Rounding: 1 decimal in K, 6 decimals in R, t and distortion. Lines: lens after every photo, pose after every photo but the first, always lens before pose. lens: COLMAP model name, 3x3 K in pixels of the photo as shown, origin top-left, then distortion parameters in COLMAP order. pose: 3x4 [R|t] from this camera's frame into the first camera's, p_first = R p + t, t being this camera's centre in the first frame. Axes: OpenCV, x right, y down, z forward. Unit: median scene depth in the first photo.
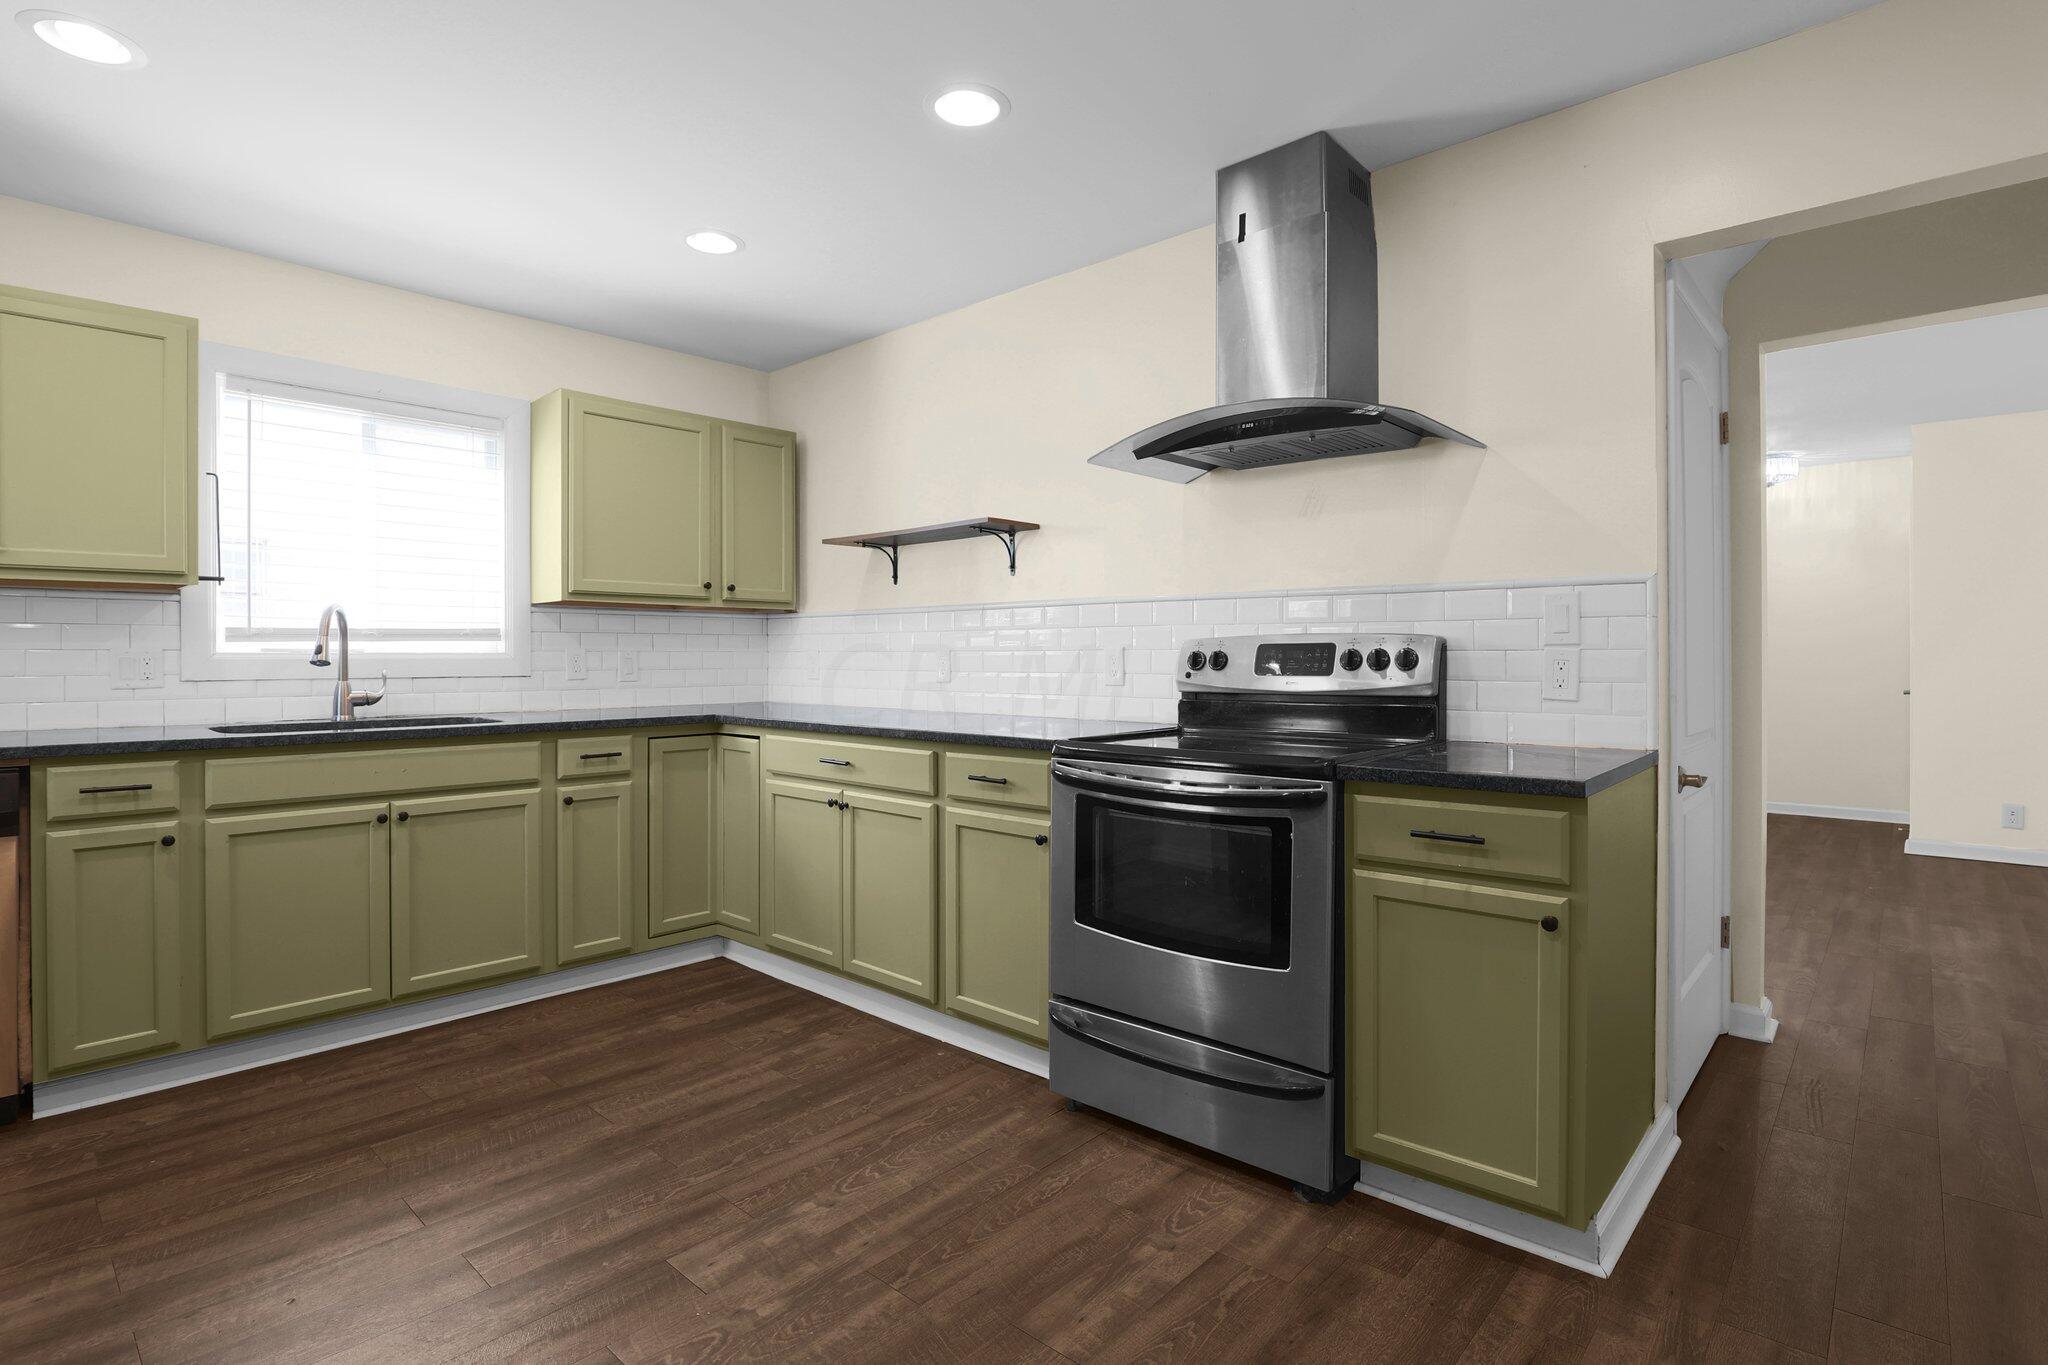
lens RADIAL K [[993.9, 0, 1012.2], [0, 993.9, 662.9], [0, 0, 1]] dist [-0.018461, -0.000043]
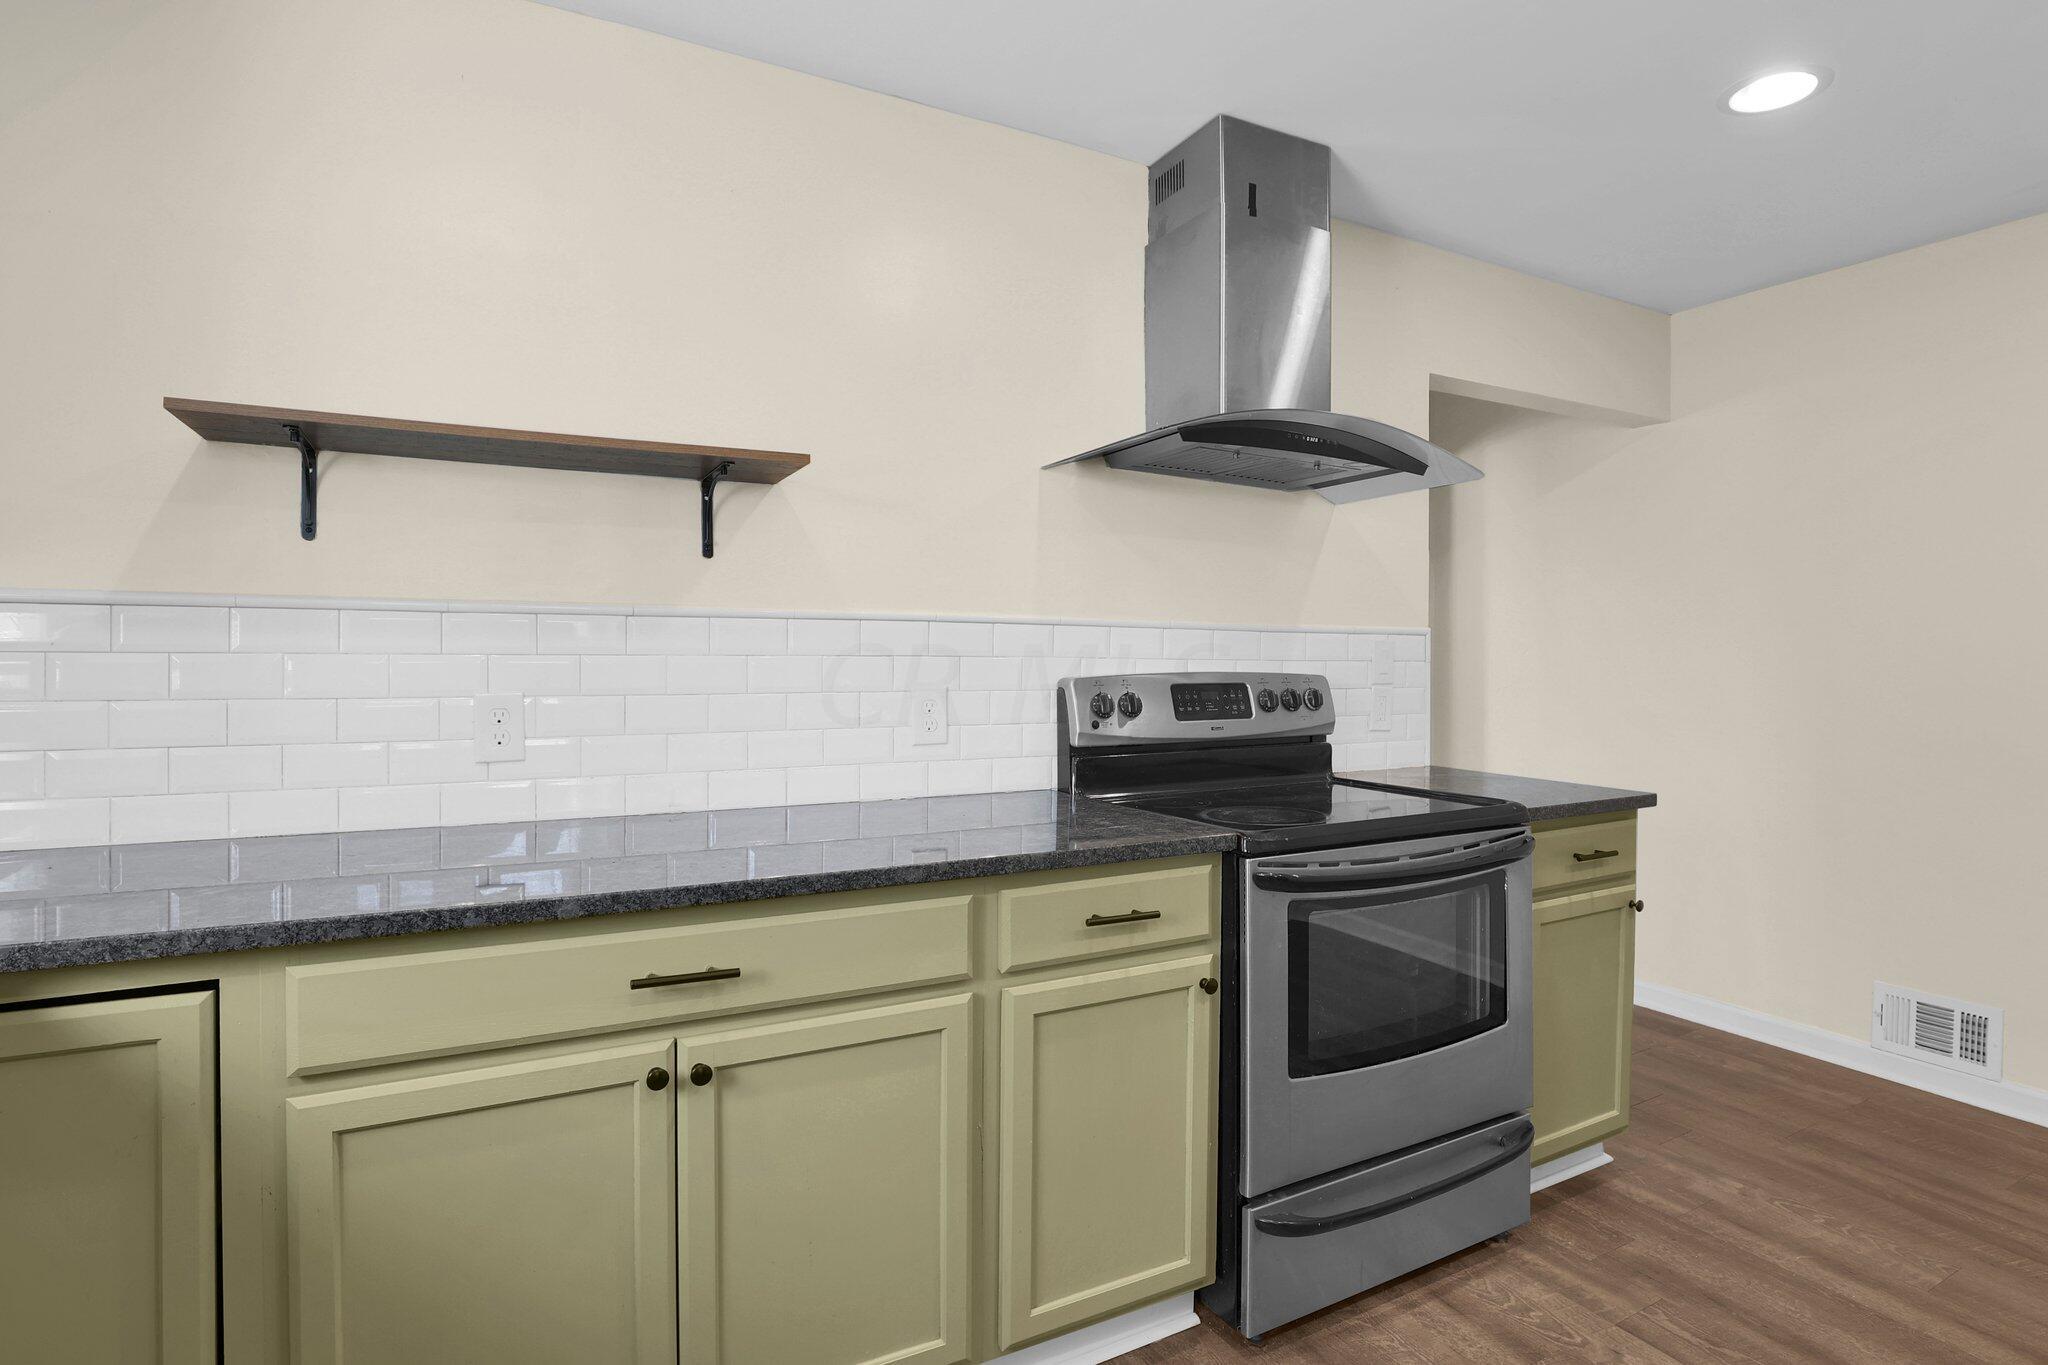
lens RADIAL K [[1039.0, 0, 1024.0], [0, 1039.0, 682.5], [0, 0, 1]] dist [-0.019298, -0.000092]
pose [[0.321819, -0.017247, 0.946644, -0.501250], [0.004895, 0.999851, 0.016552, -0.028507], [-0.946789, -0.000693, 0.321856, 0.669005]]
